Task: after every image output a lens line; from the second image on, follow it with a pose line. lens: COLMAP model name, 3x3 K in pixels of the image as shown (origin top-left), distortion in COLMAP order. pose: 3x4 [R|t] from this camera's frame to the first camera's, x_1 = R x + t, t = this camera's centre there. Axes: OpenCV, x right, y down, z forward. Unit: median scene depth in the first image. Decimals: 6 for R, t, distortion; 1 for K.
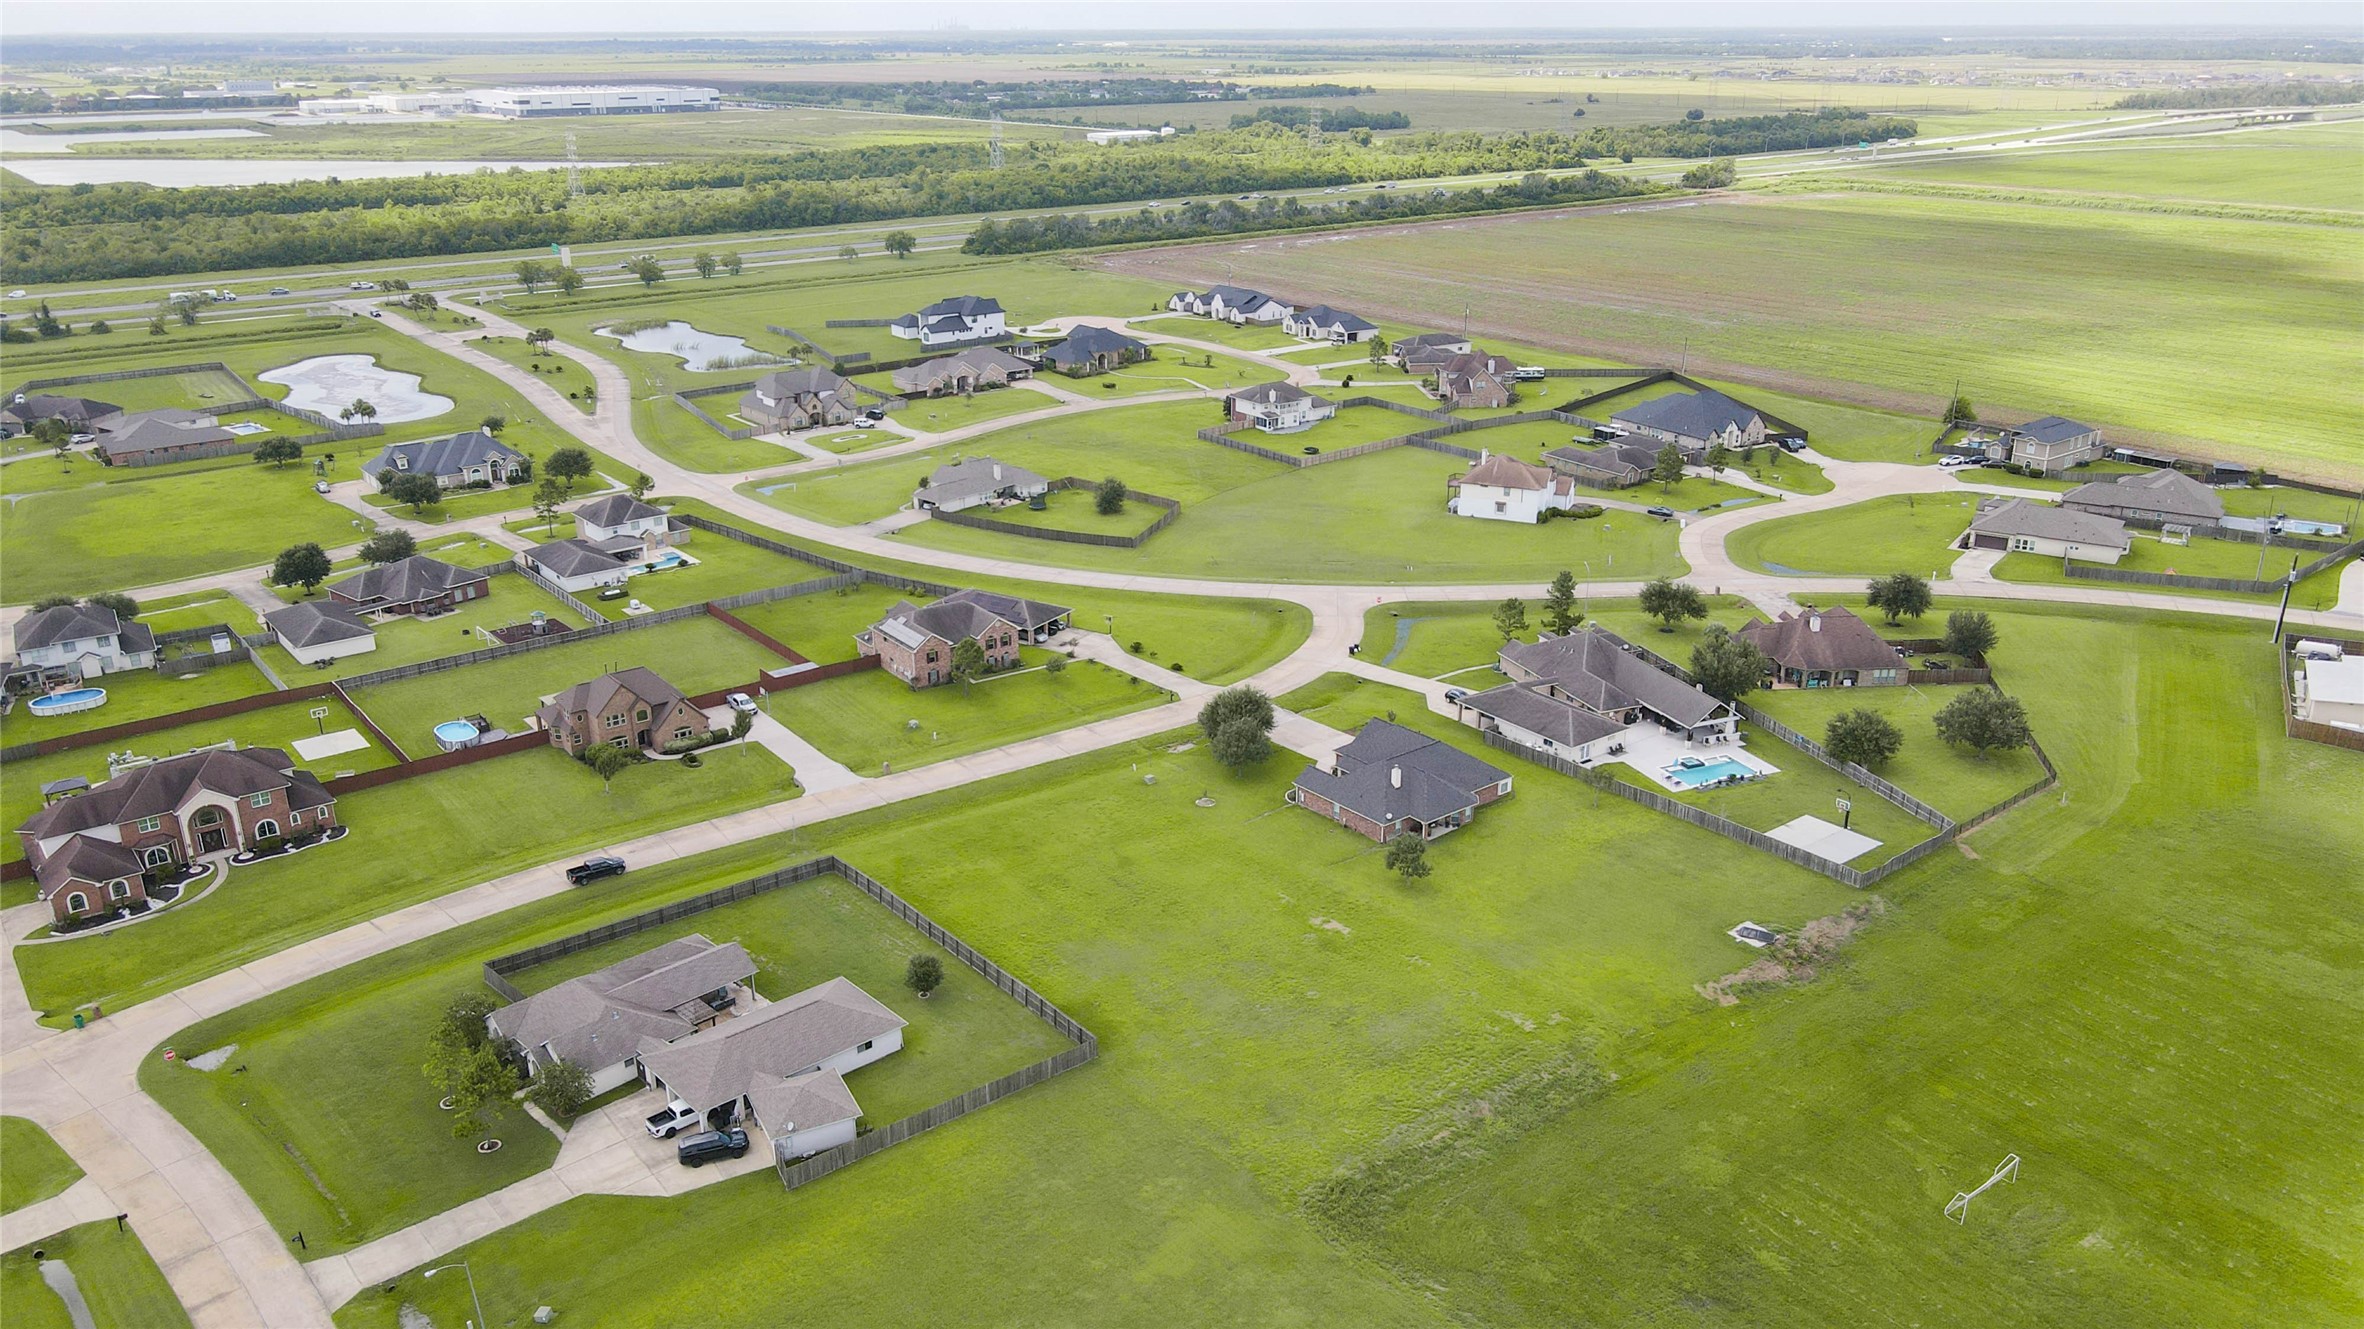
lens RADIAL K [[1765.4, 0, 1180.8], [0, 1765.4, 653.1], [0, 0, 1]] dist [-0.011189, 0.039656]
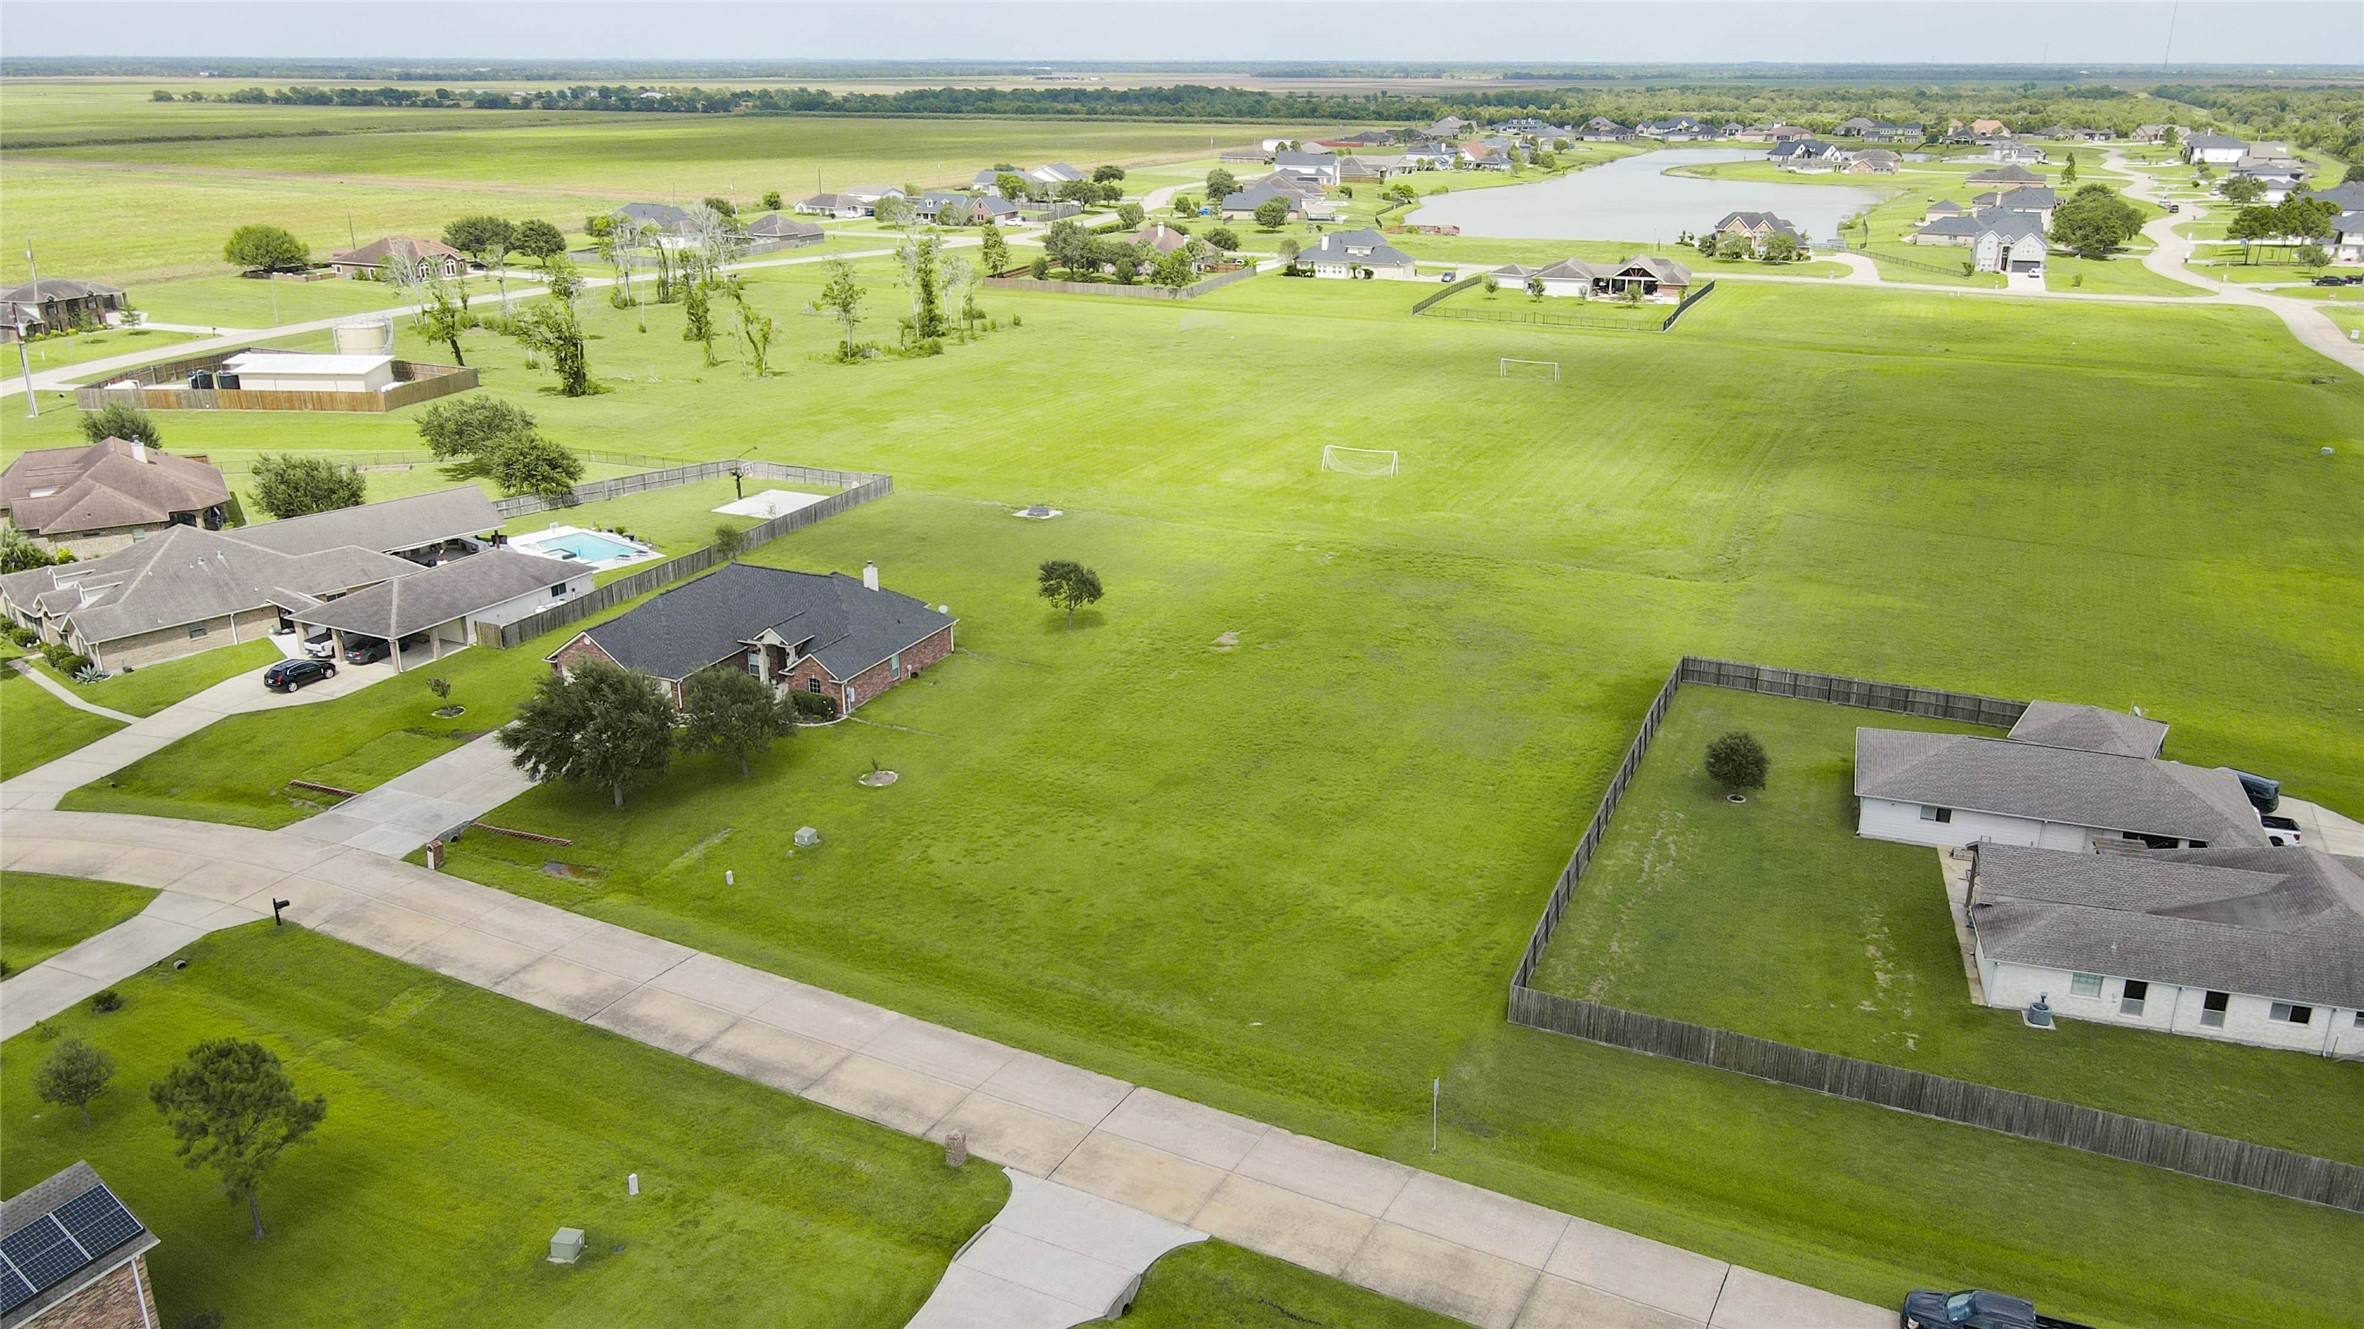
lens RADIAL K [[1765.4, 0, 1180.8], [0, 1765.4, 653.1], [0, 0, 1]] dist [-0.011189, 0.039656]
pose [[-0.460745, -0.282834, 0.841260, -0.327152], [0.298816, 0.843092, 0.447107, -0.110307], [-0.835717, 0.457385, -0.303936, 0.765713]]
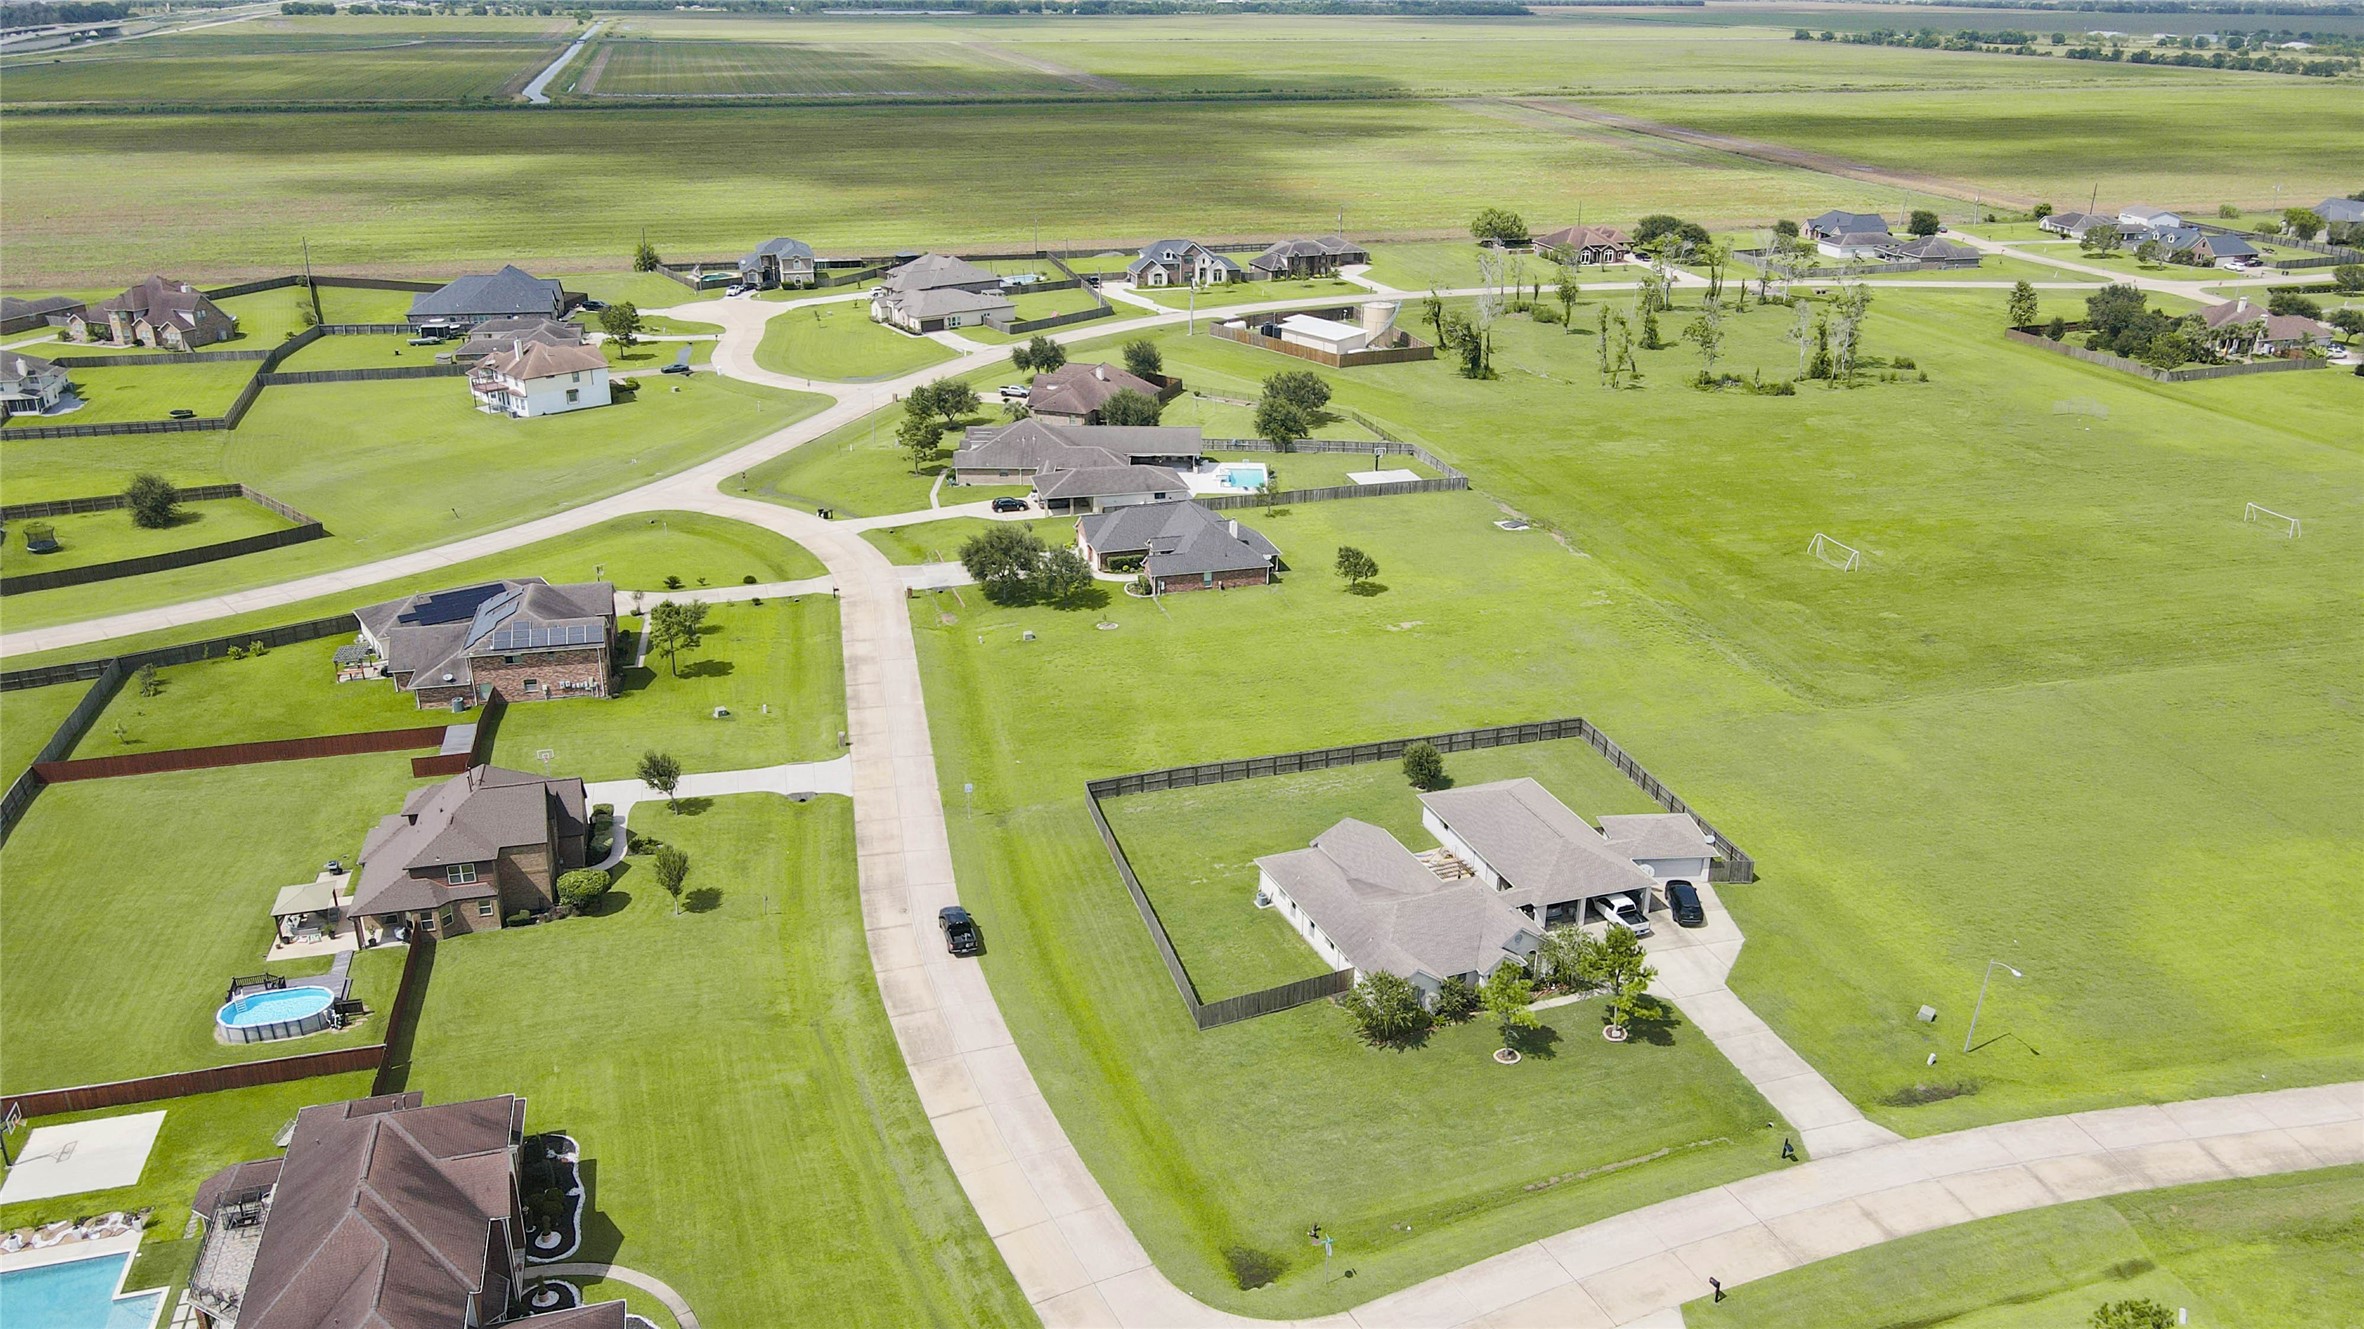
lens RADIAL K [[1765.4, 0, 1180.8], [0, 1765.4, 653.1], [0, 0, 1]] dist [-0.011189, 0.039656]
pose [[0.388713, -0.331368, 0.859708, -0.573804], [0.303031, 0.927156, 0.220351, -0.072435], [-0.870100, 0.174865, 0.460812, 0.377222]]
